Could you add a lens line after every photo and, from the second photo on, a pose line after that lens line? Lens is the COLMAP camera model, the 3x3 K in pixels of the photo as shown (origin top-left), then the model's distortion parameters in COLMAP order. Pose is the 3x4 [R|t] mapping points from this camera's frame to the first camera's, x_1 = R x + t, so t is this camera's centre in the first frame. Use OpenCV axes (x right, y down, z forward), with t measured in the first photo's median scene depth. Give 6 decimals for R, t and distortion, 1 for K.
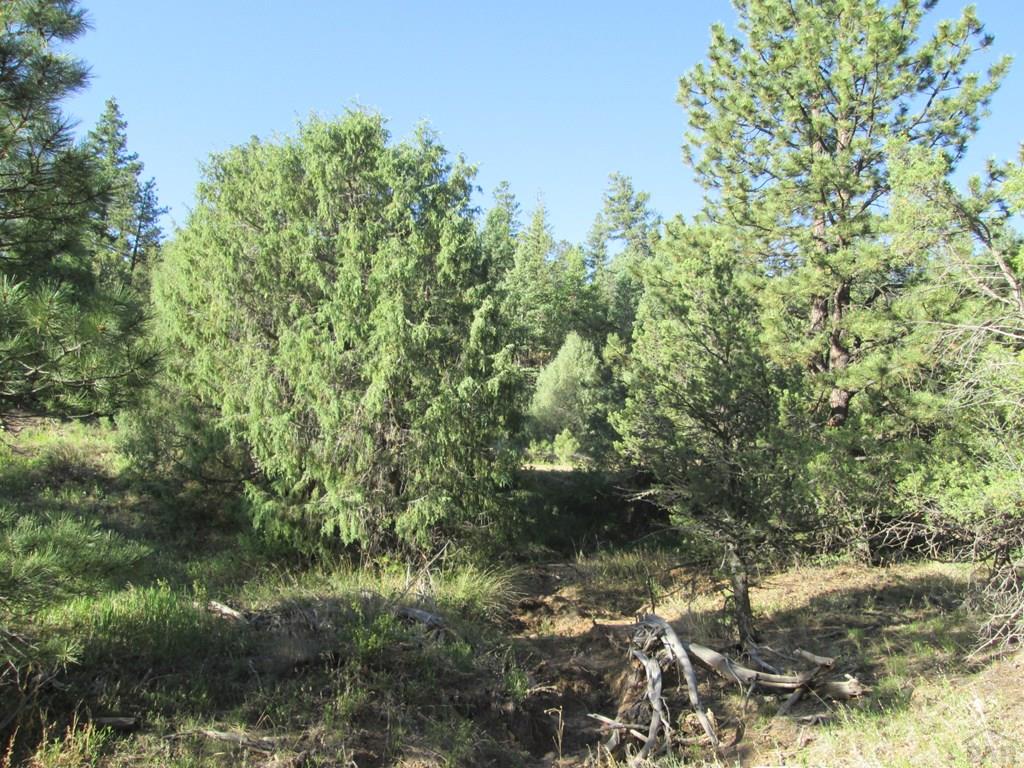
lens RADIAL K [[778.5, 0, 512.9], [0, 778.5, 384.6], [0, 0, 1]] dist [0.031835, 0.002697]
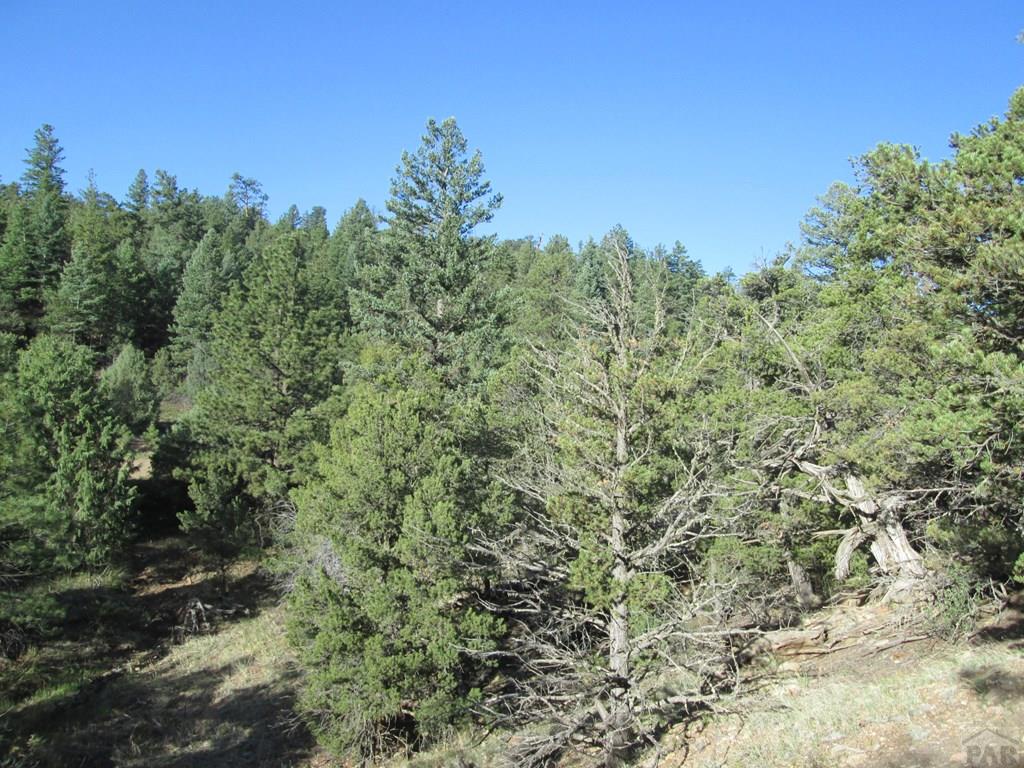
lens RADIAL K [[864.5, 0, 499.3], [0, 864.5, 378.7], [0, 0, 1]] dist [-0.040541, 0.022802]
pose [[0.854327, 0.017686, 0.519436, -0.424925], [-0.115428, 0.980918, 0.156447, -0.907108], [-0.506757, -0.193614, 0.840066, -1.736226]]
